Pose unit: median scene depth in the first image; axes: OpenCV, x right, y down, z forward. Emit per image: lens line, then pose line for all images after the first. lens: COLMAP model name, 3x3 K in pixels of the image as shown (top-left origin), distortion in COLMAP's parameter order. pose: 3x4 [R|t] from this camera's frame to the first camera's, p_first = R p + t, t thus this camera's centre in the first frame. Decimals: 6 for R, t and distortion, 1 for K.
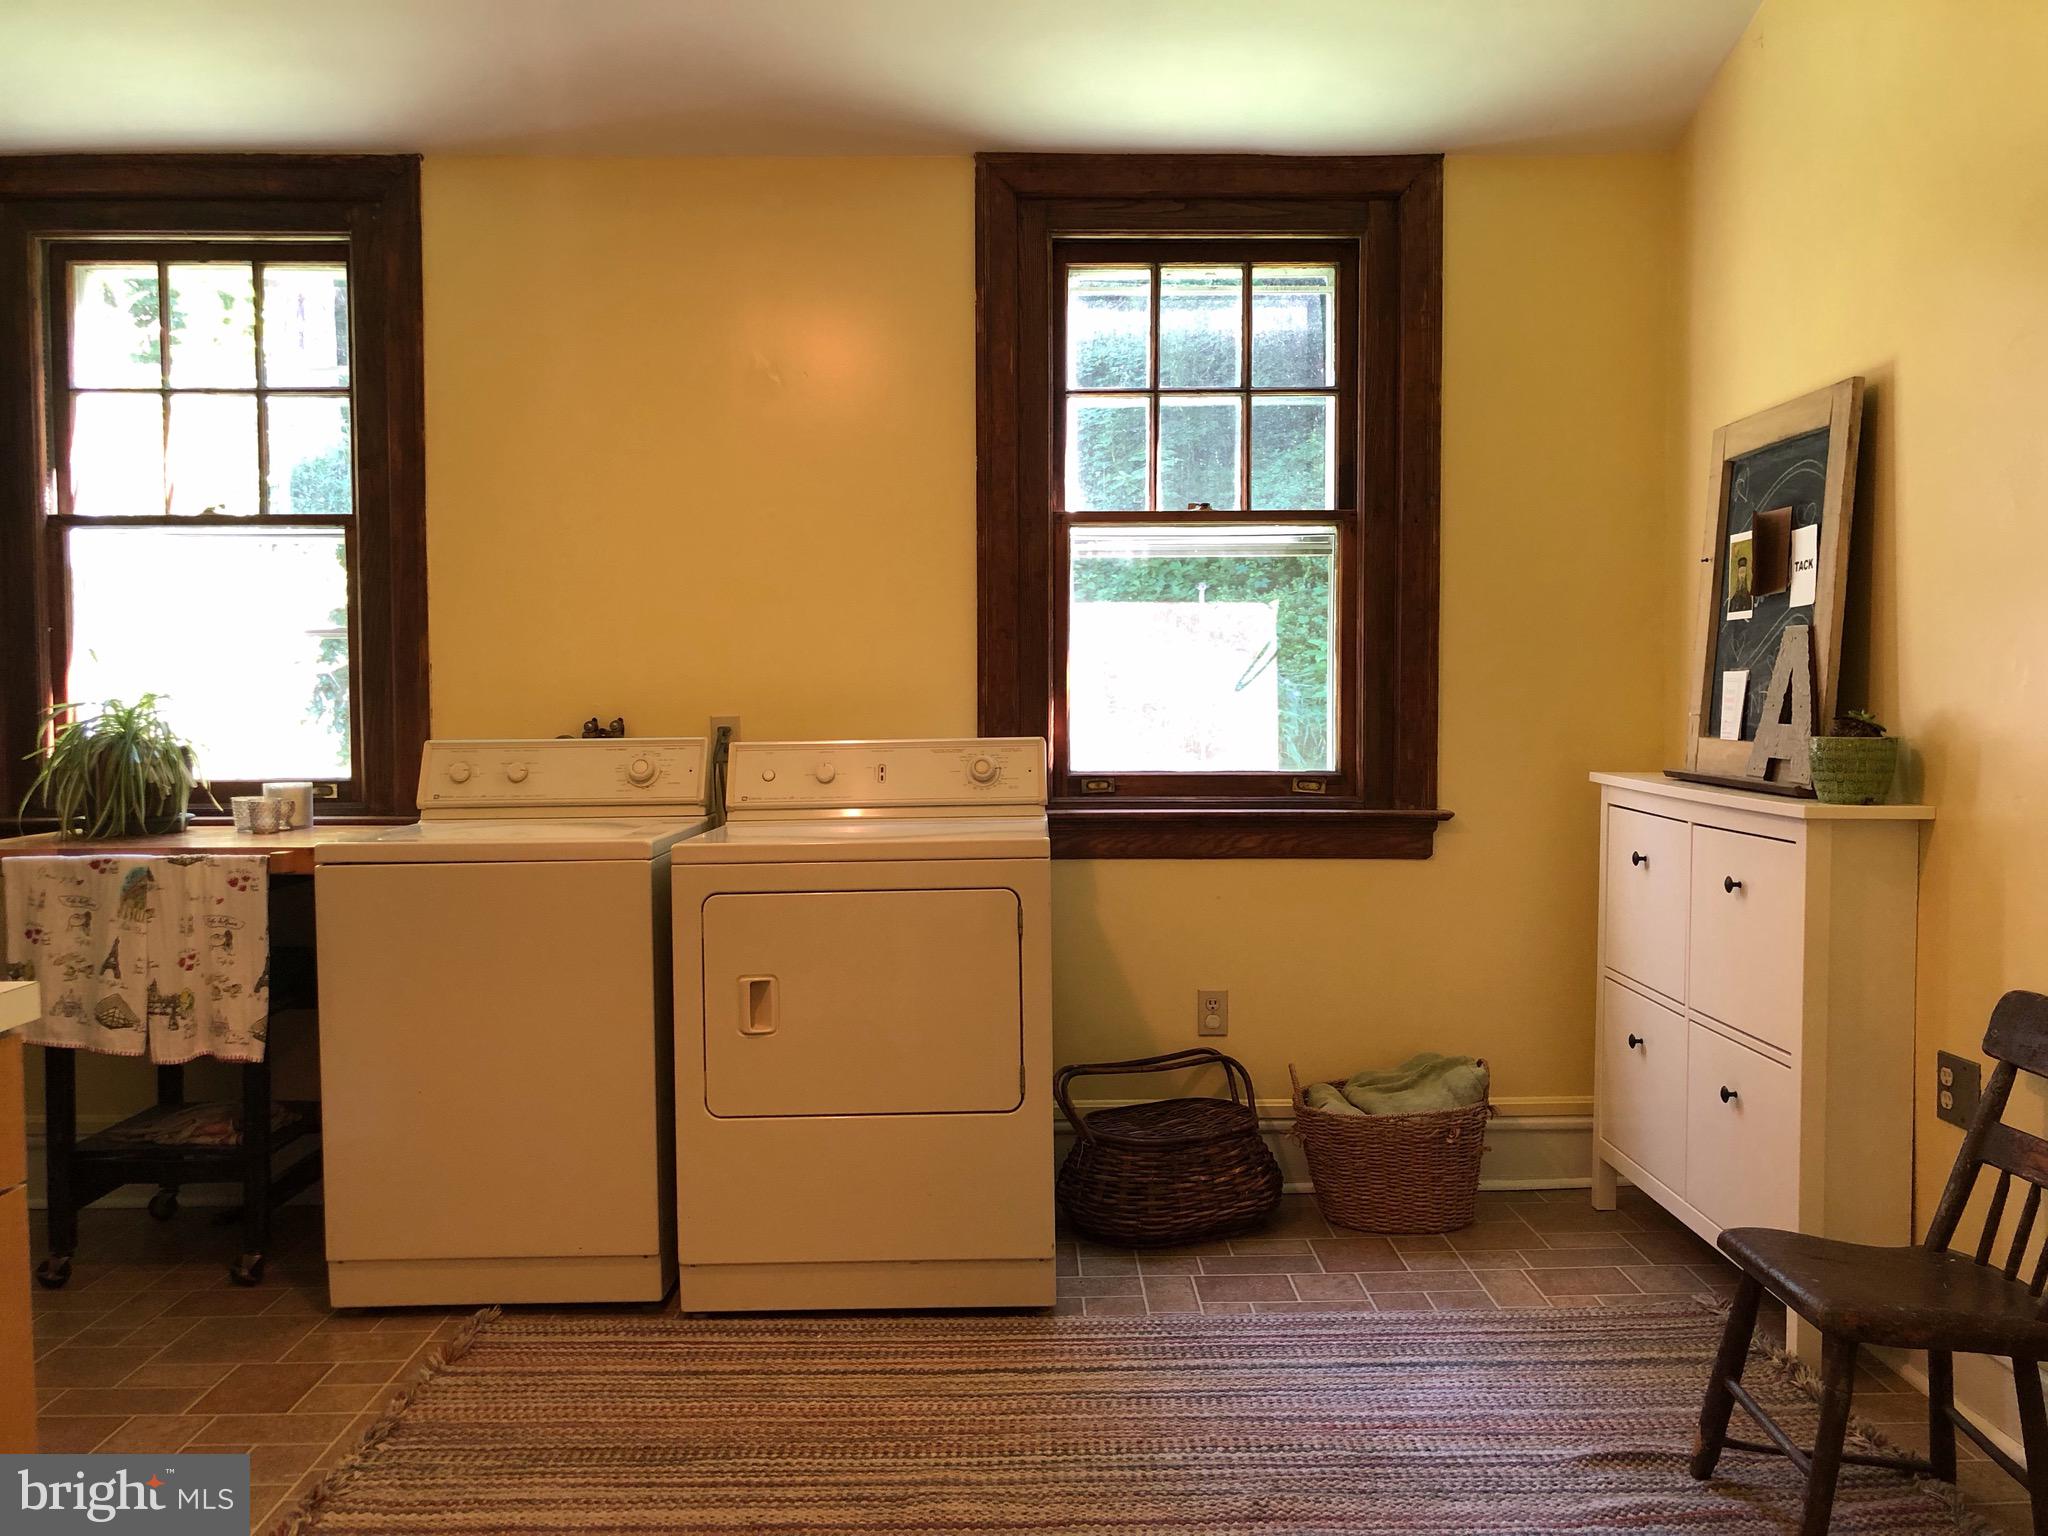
lens RADIAL K [[1673.0, 0, 1045.5], [0, 1673.0, 762.8], [0, 0, 1]] dist [0.043013, -0.050862]
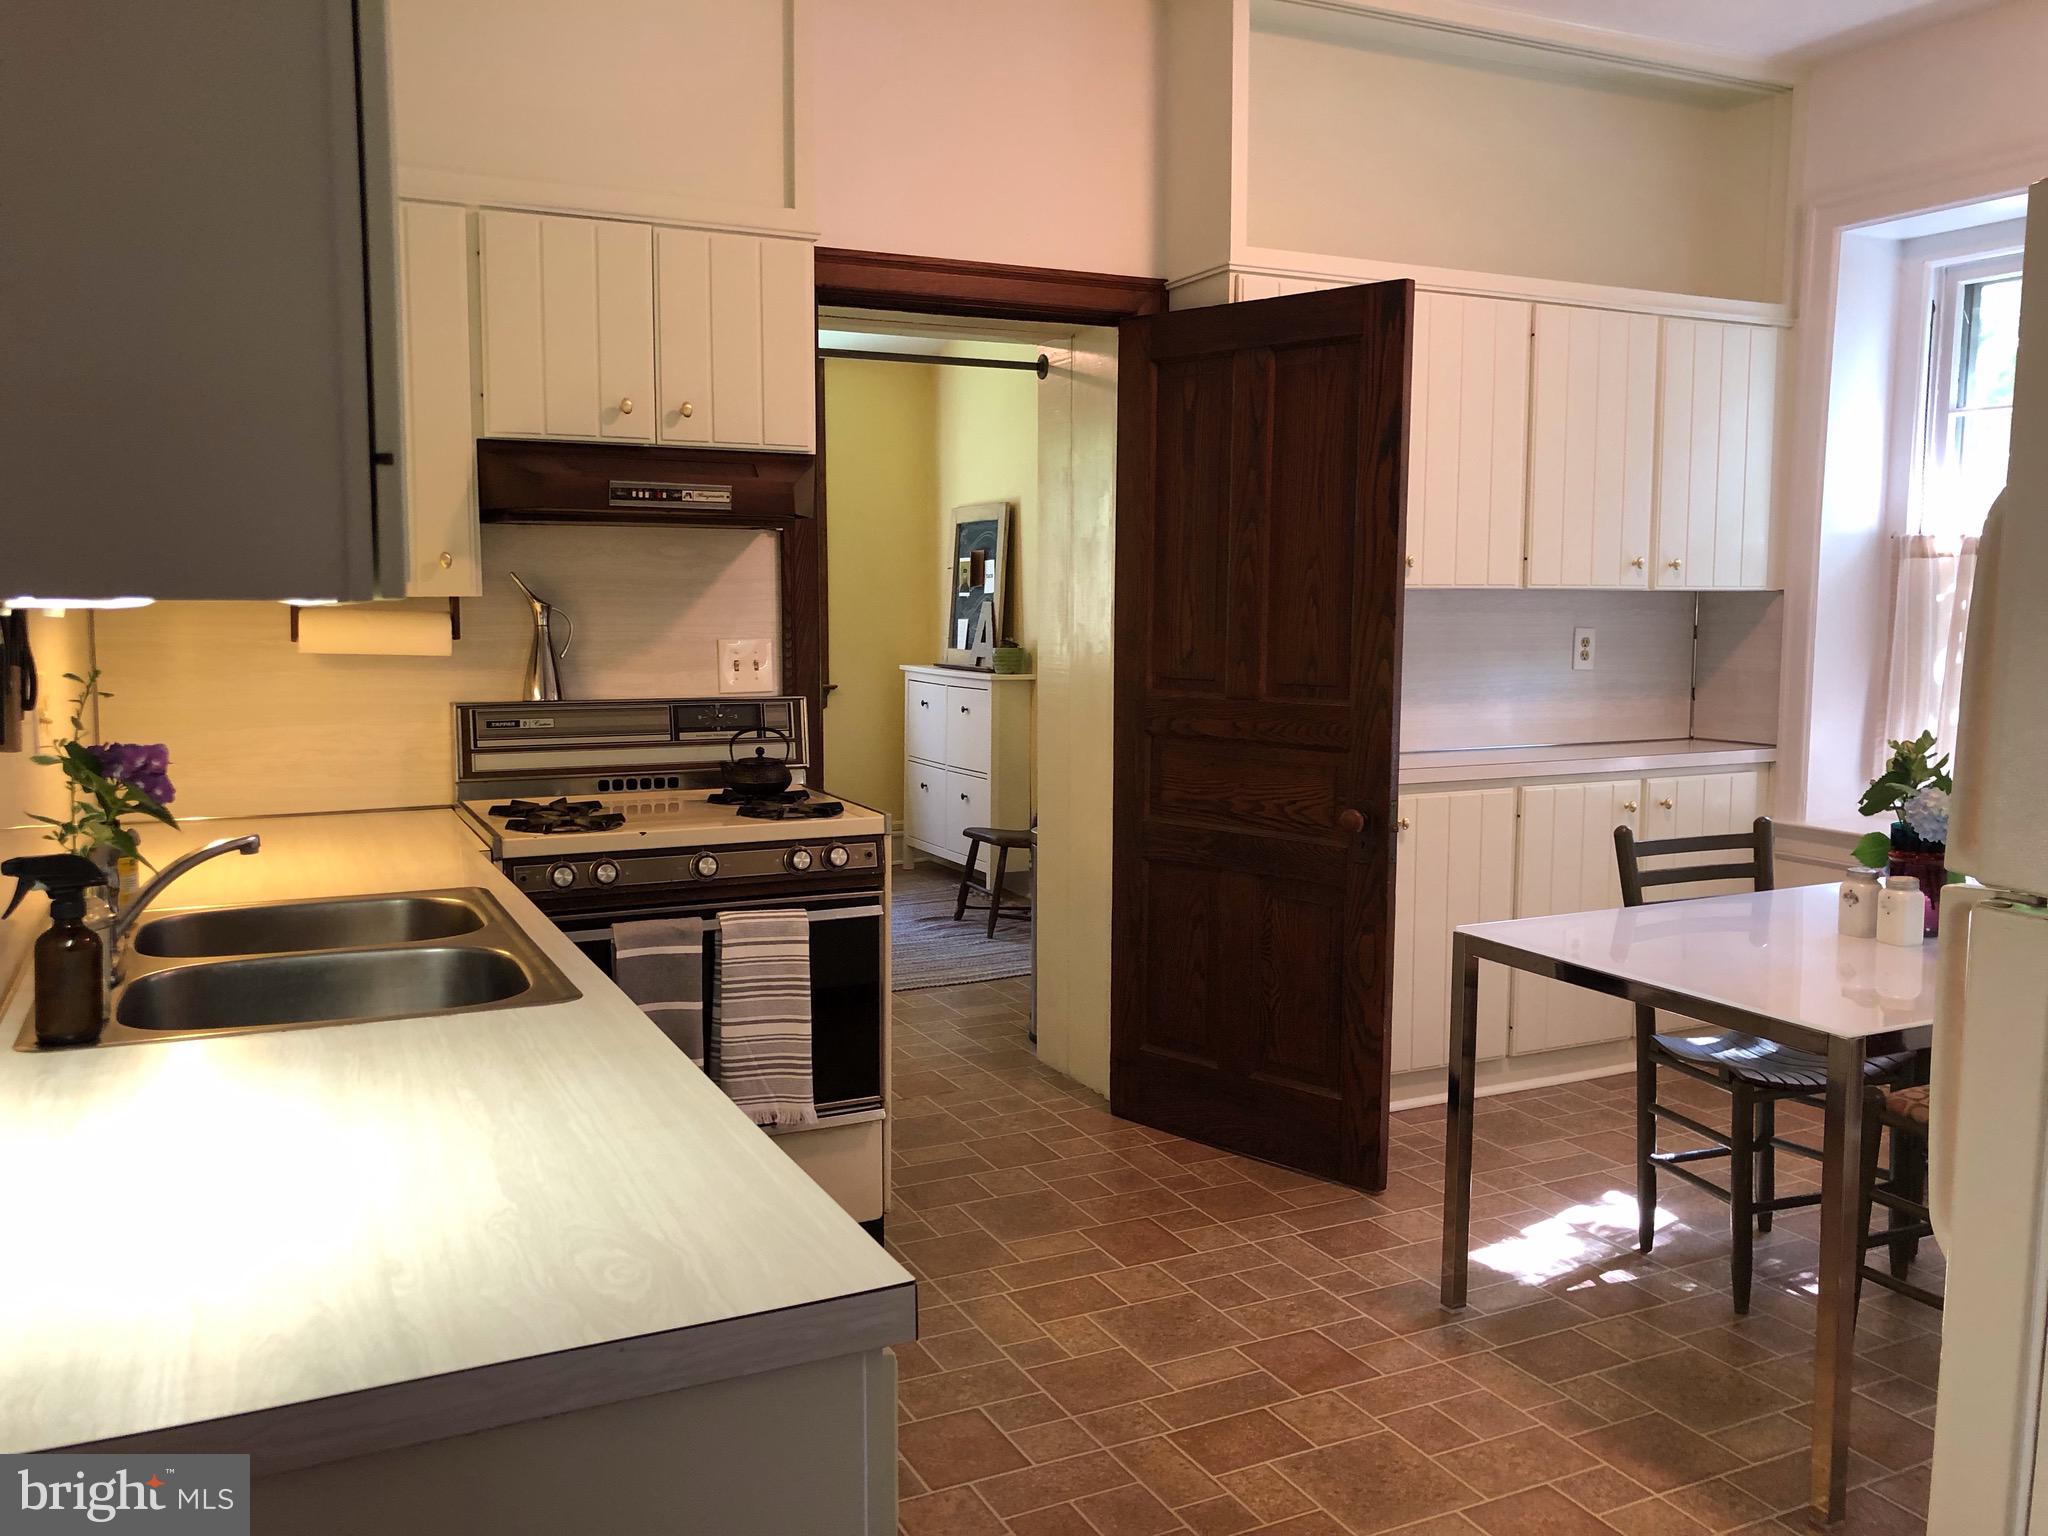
lens RADIAL K [[1673.0, 0, 1035.2], [0, 1673.0, 760.0], [0, 0, 1]] dist [0.043013, -0.050862]
pose [[0.902345, -0.034144, 0.429659, -0.489820], [0.011139, 0.998372, 0.055944, 0.010672], [-0.430870, -0.045694, 0.901256, -1.110944]]
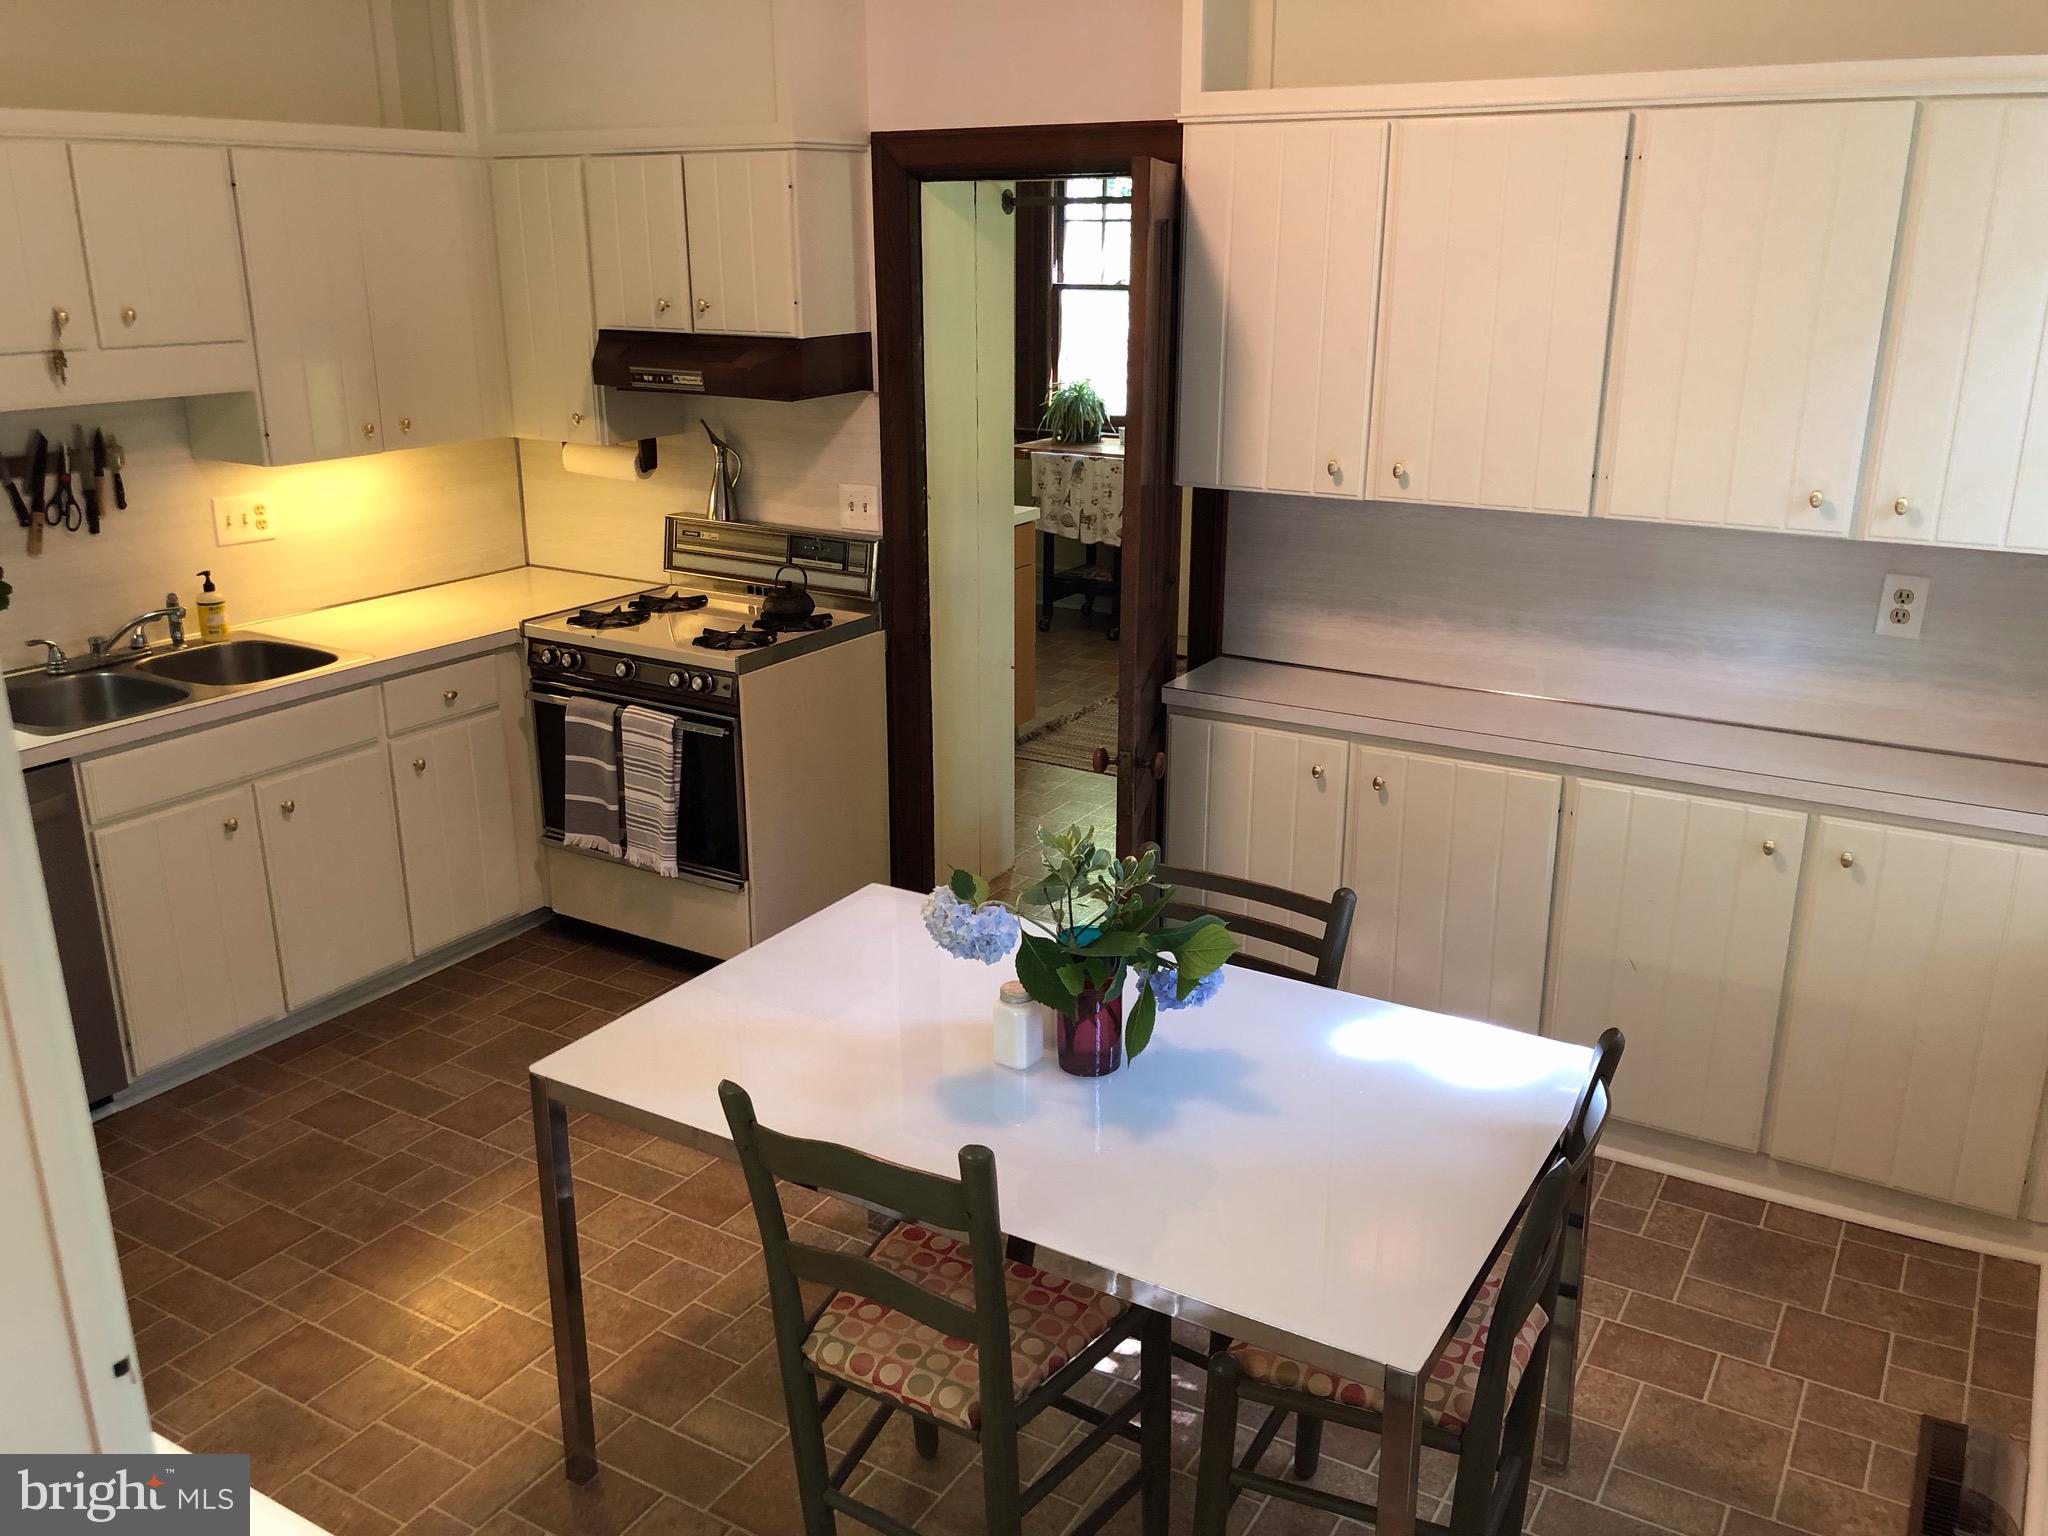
lens RADIAL K [[1673.0, 0, 1029.8], [0, 1673.0, 767.9], [0, 0, 1]] dist [0.043013, -0.050862]
pose [[0.849890, 0.165823, -0.500190, 0.663866], [-0.027659, 0.961927, 0.271903, -0.162556], [0.526234, -0.217253, 0.822119, -1.084315]]
